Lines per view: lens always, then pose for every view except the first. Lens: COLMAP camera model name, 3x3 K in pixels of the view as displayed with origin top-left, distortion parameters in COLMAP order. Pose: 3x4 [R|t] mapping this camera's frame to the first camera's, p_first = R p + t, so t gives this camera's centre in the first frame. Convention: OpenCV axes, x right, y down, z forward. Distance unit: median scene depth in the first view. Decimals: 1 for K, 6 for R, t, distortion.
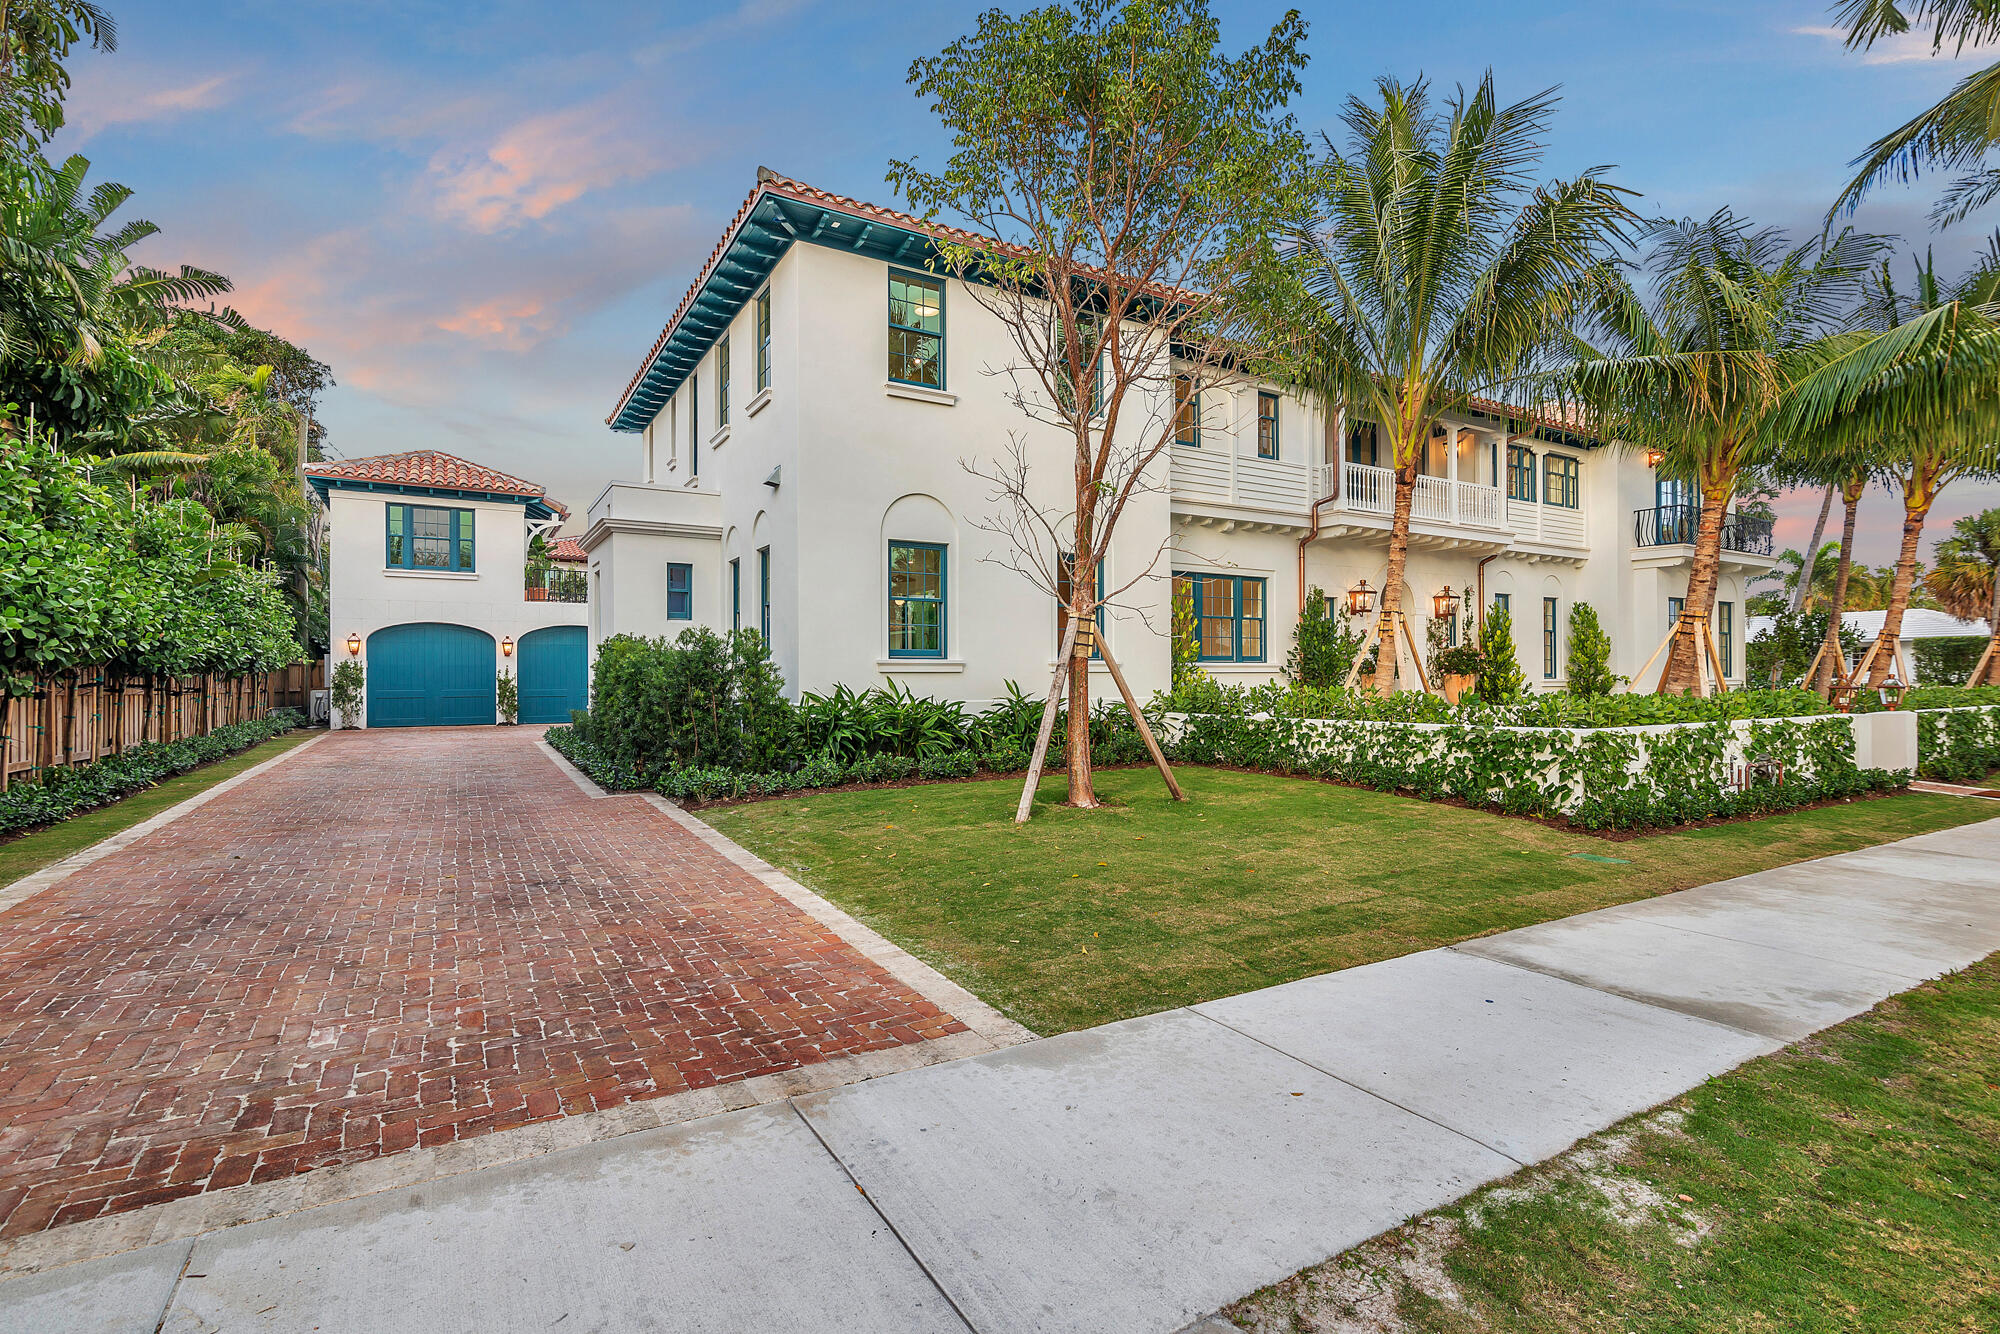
lens RADIAL K [[928.3, 0, 998.8], [0, 928.3, 674.2], [0, 0, 1]] dist [-0.000993, 0.000034]
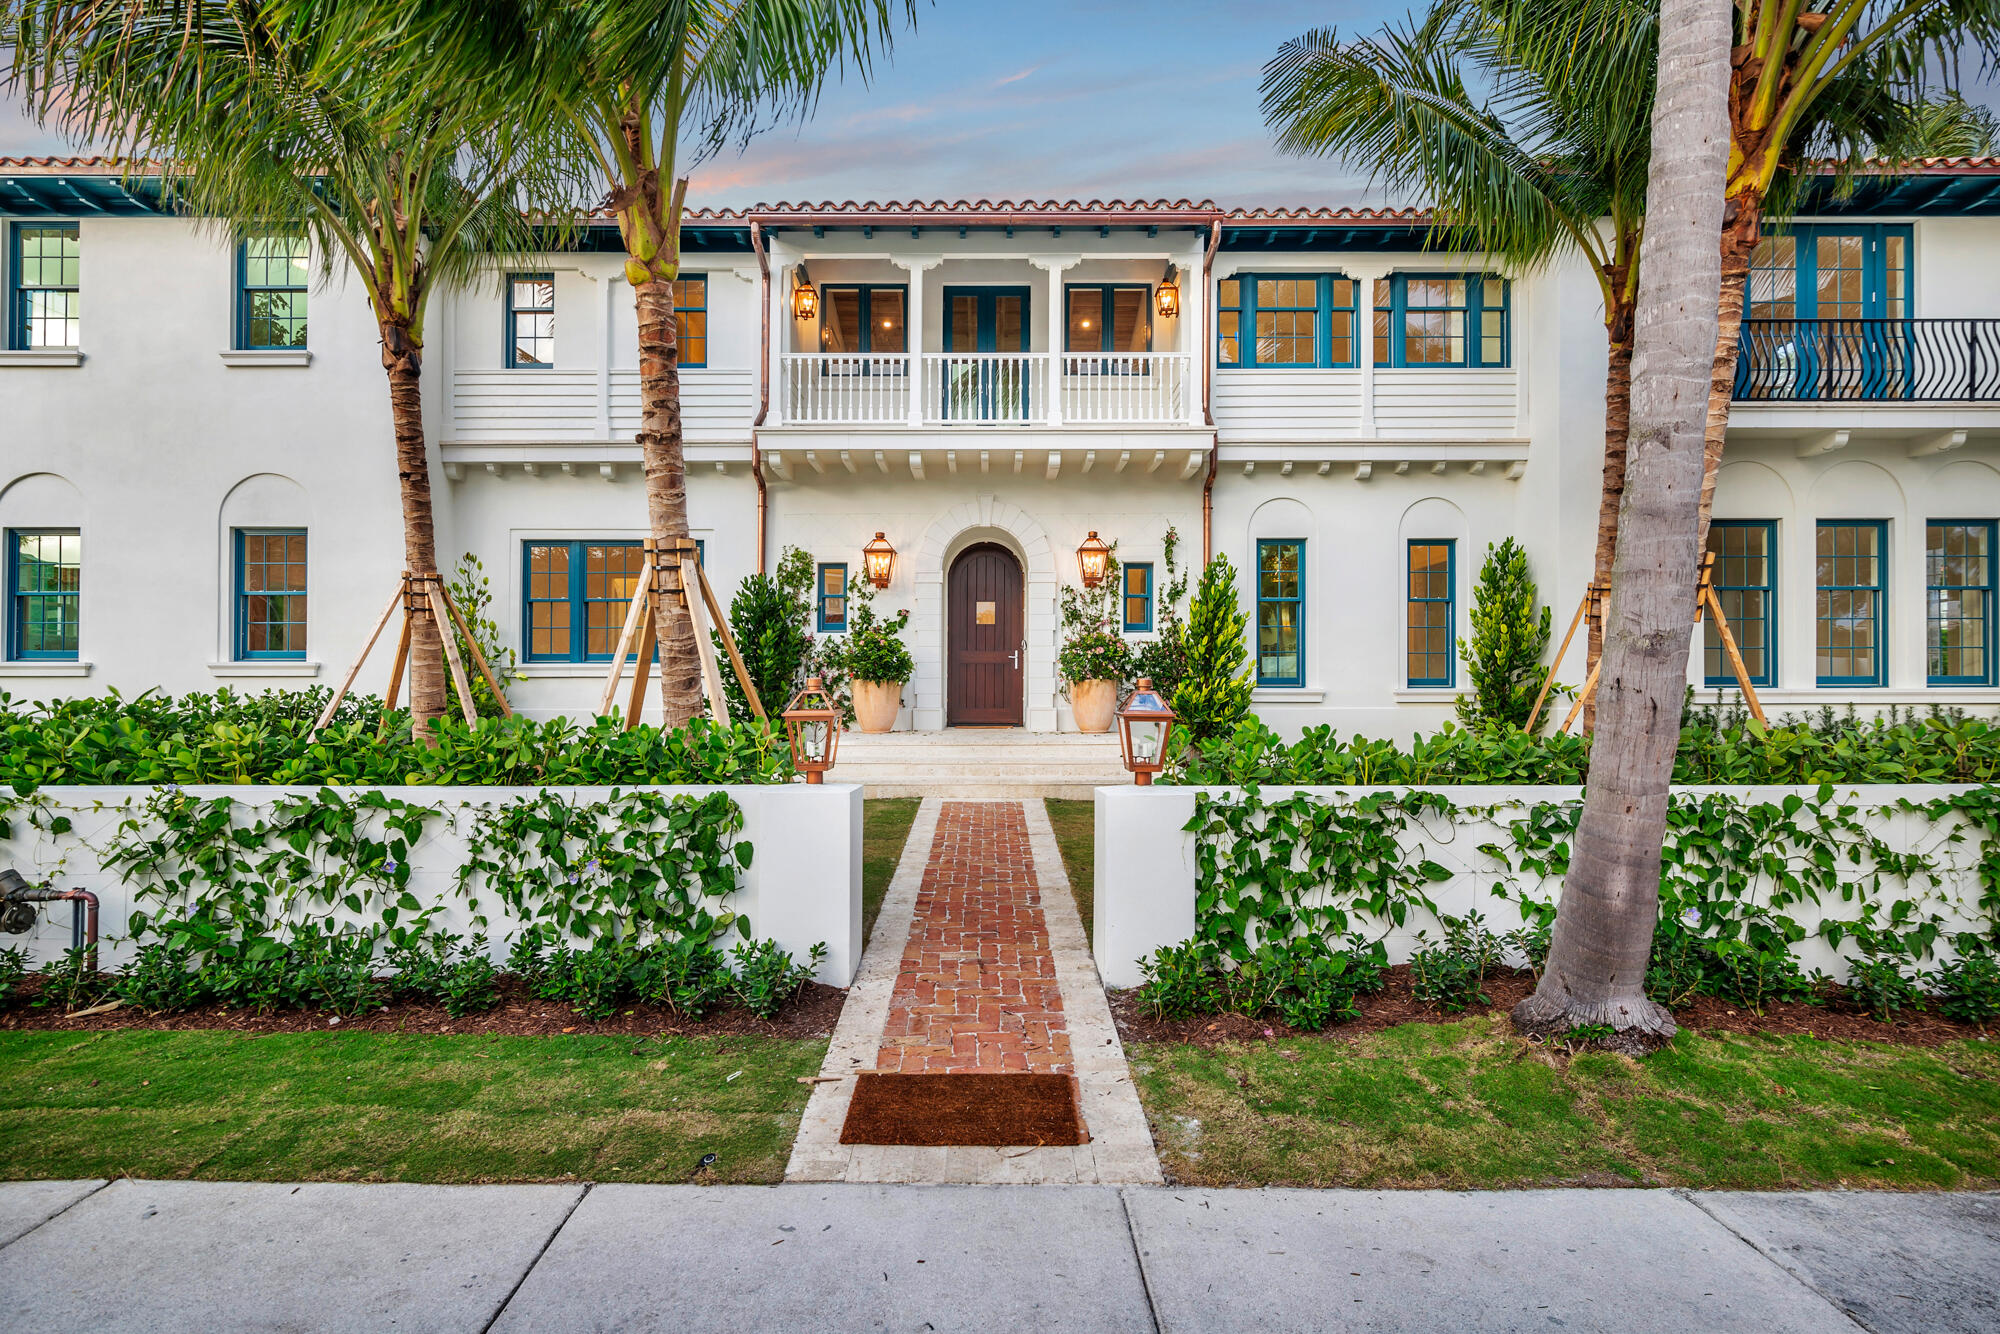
lens RADIAL K [[984.7, 0, 1000.0], [0, 984.7, 667.0], [0, 0, 1]] dist [-0.001934, -0.000096]
pose [[0.862117, -0.003076, -0.506699, 0.696252], [-0.000666, 0.999974, -0.007204, -0.003227], [0.506708, 0.006548, 0.862093, 0.392939]]
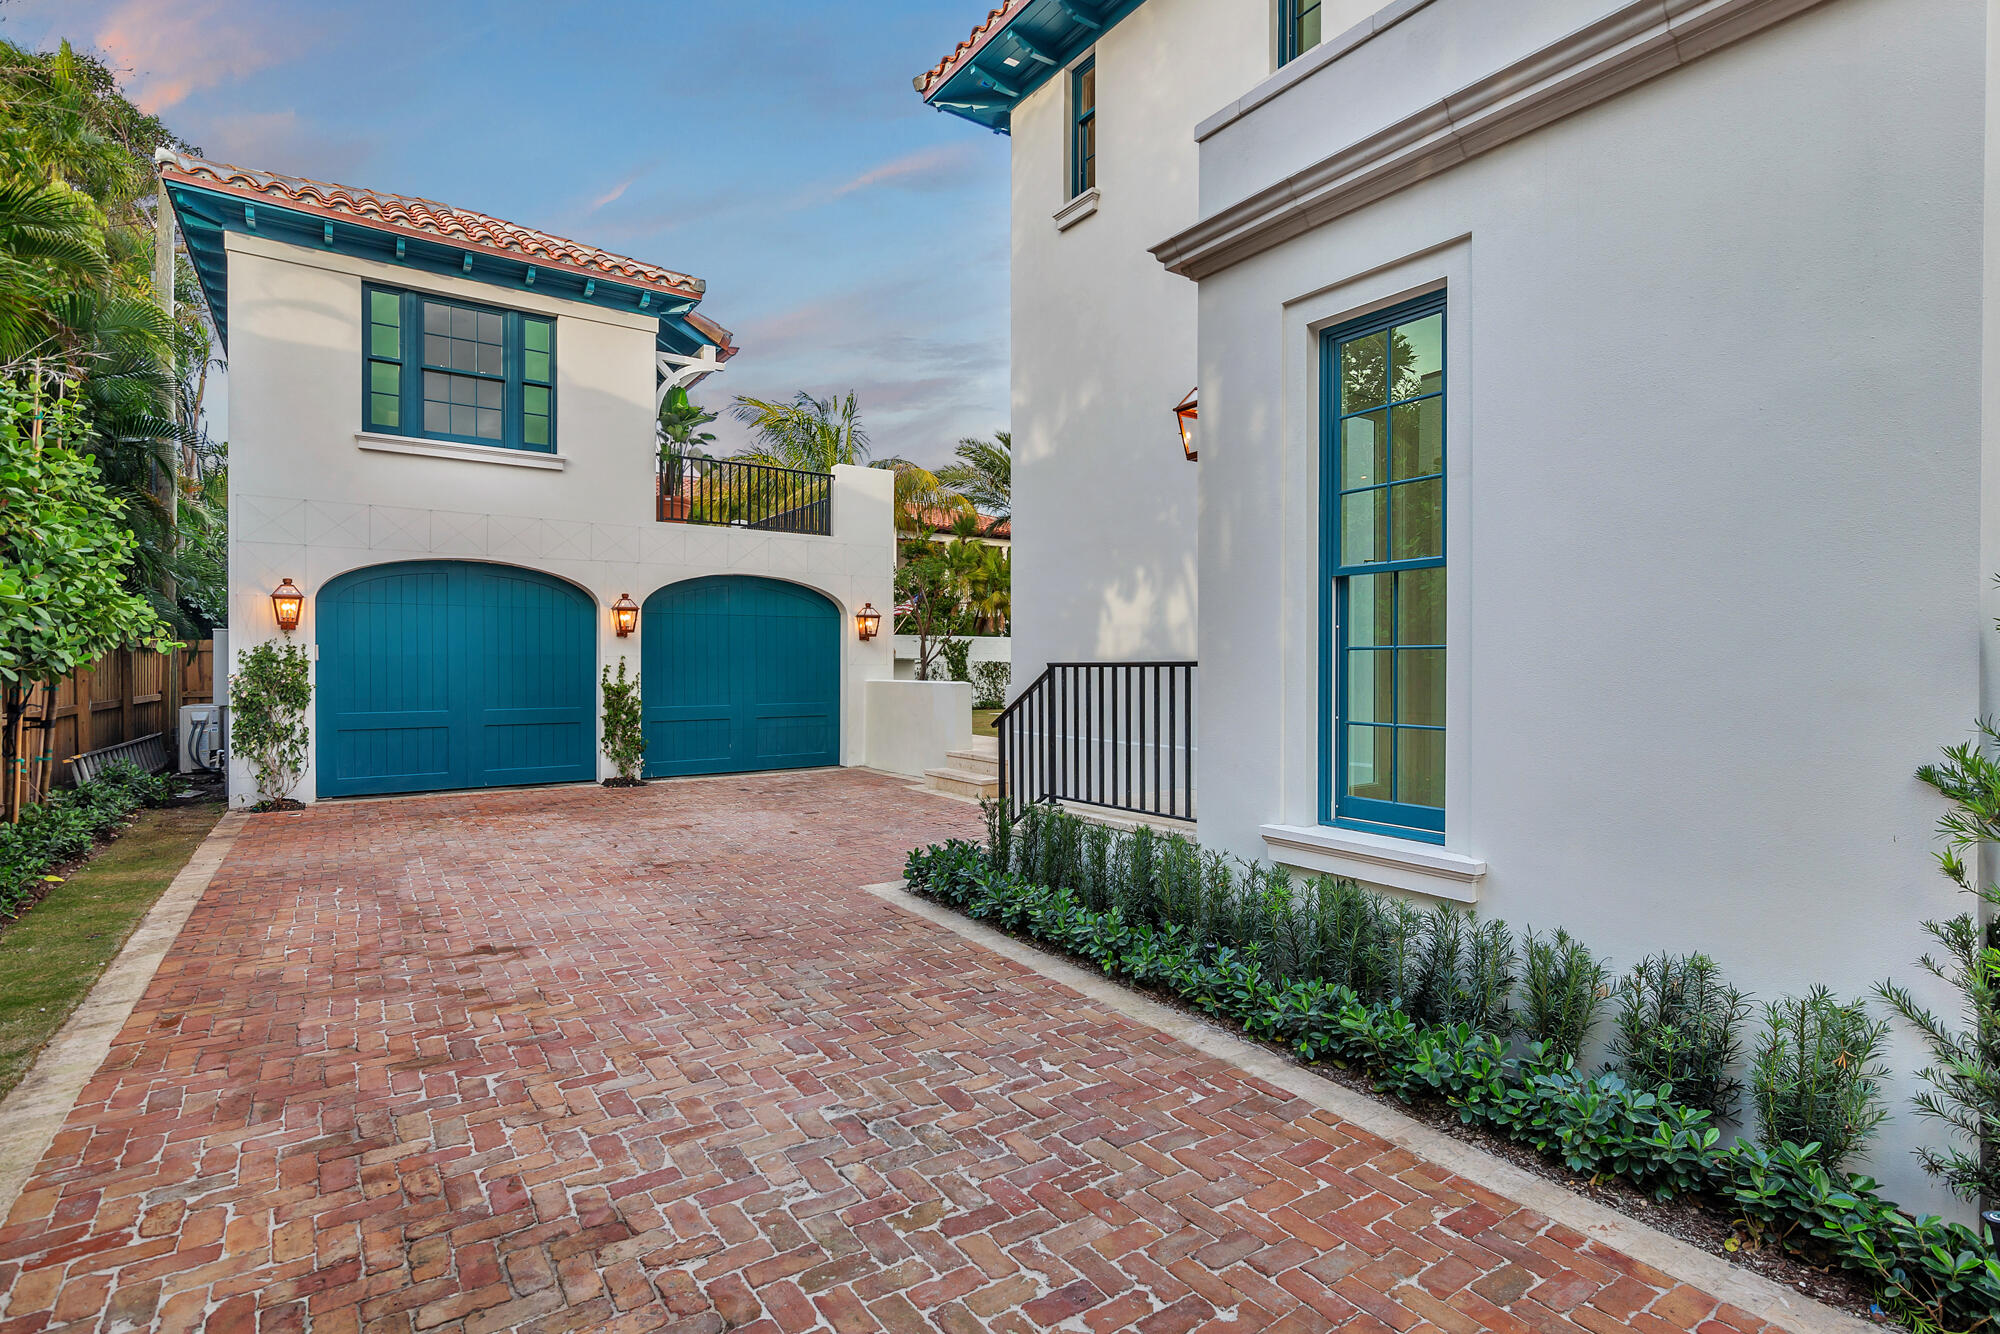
lens RADIAL K [[947.7, 0, 1000.0], [0, 947.7, 667.0], [0, 0, 1]] dist [0.000589, 0.000528]
pose [[0.997618, 0.002500, 0.068934, -0.408221], [-0.002839, 0.999984, 0.004827, -0.007445], [-0.068921, -0.005011, 0.997610, 0.557022]]
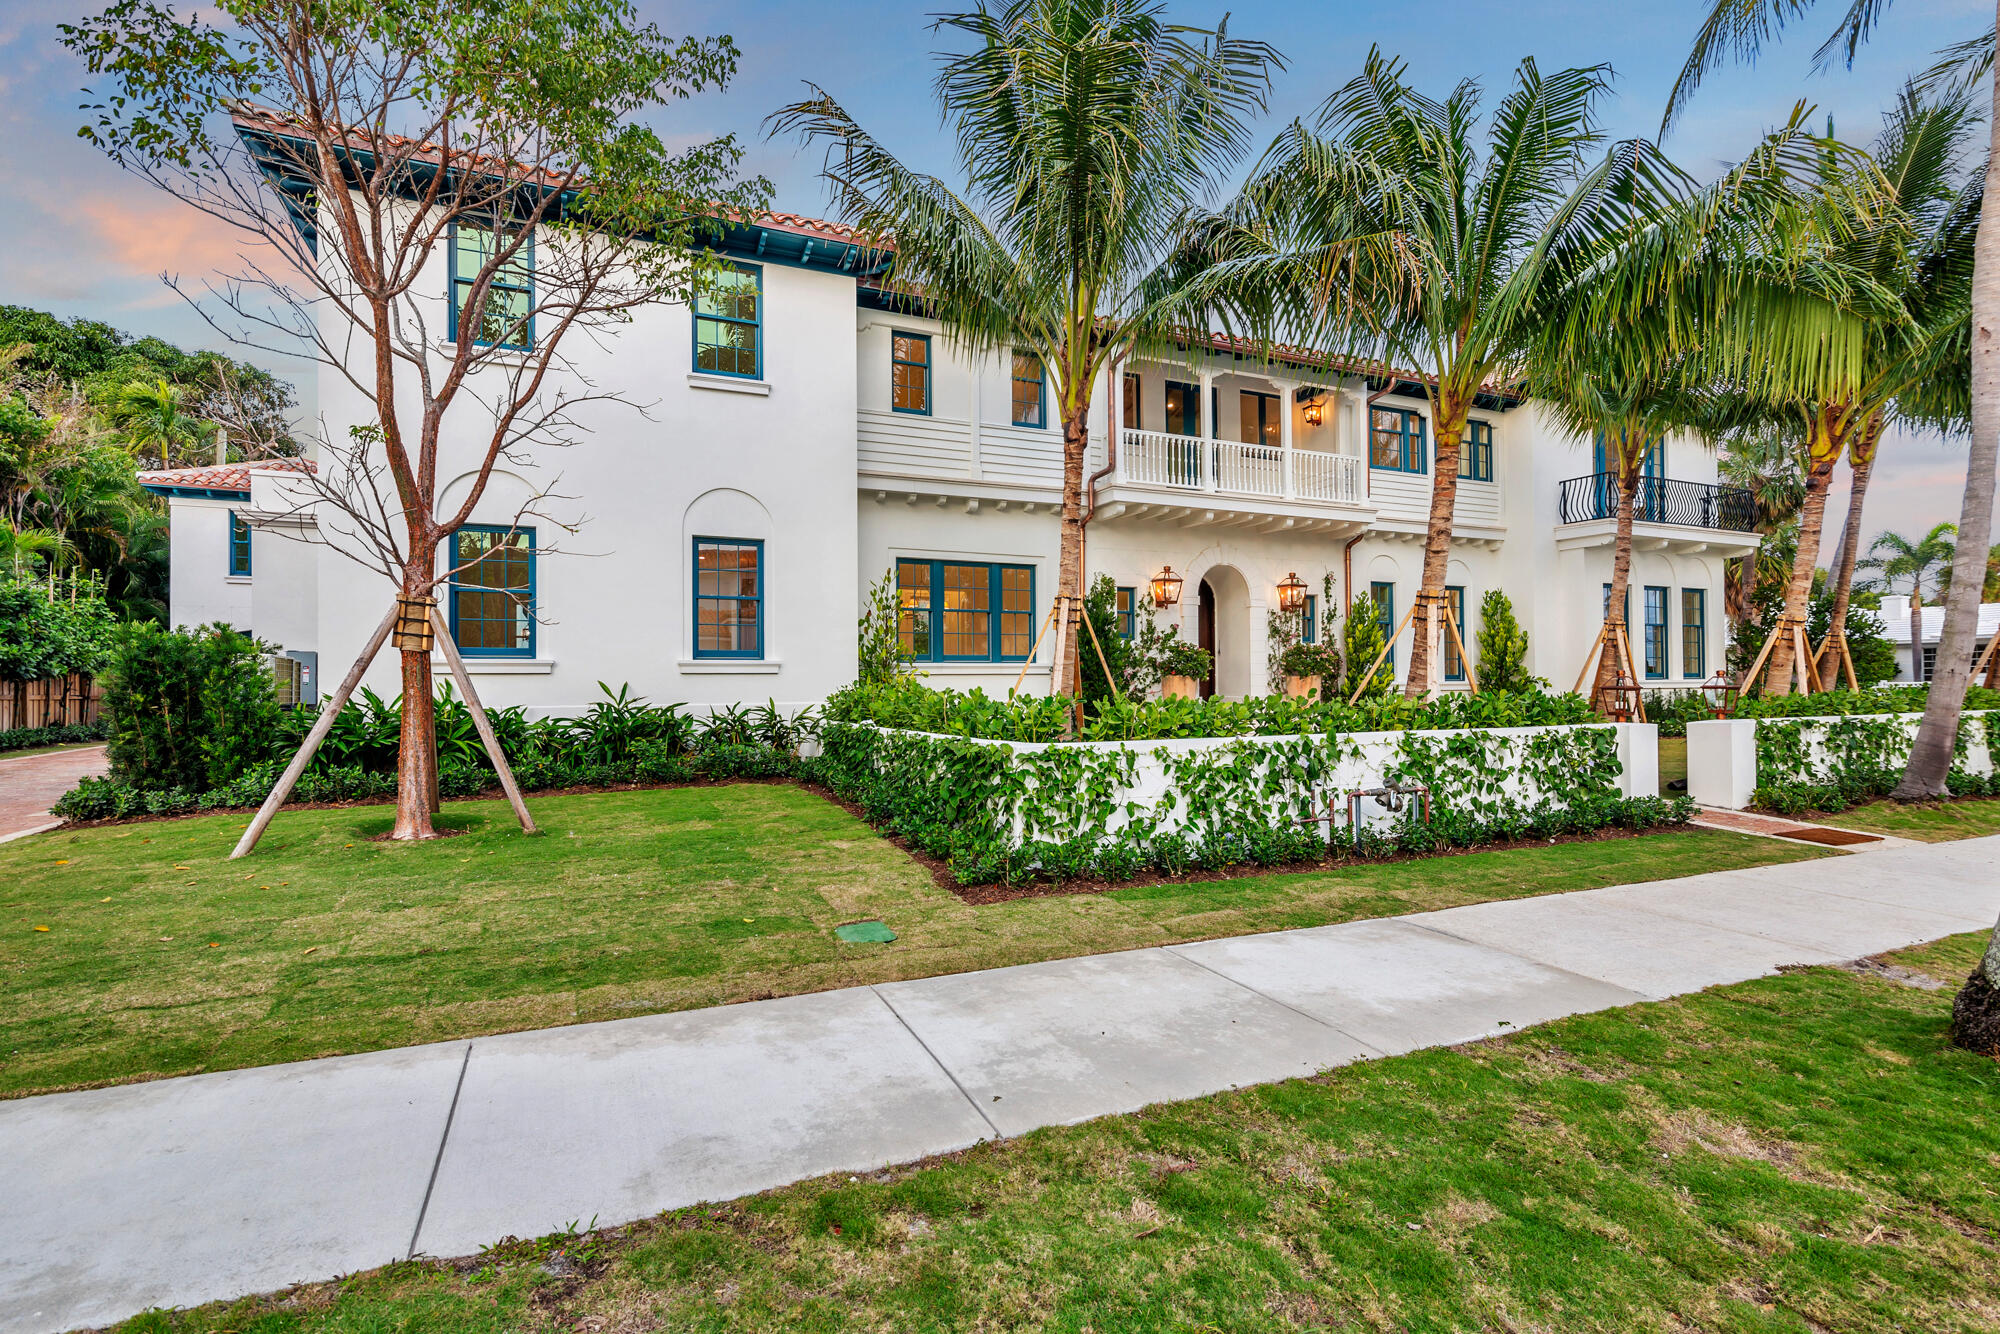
lens RADIAL K [[919.6, 0, 1005.1], [0, 919.6, 668.8], [0, 0, 1]] dist [-0.003030, -0.000229]
pose [[0.993018, -0.005130, -0.117851, 0.295996], [0.003442, 0.999889, -0.014518, 0.004441], [0.117912, 0.014011, 0.992925, 0.120324]]
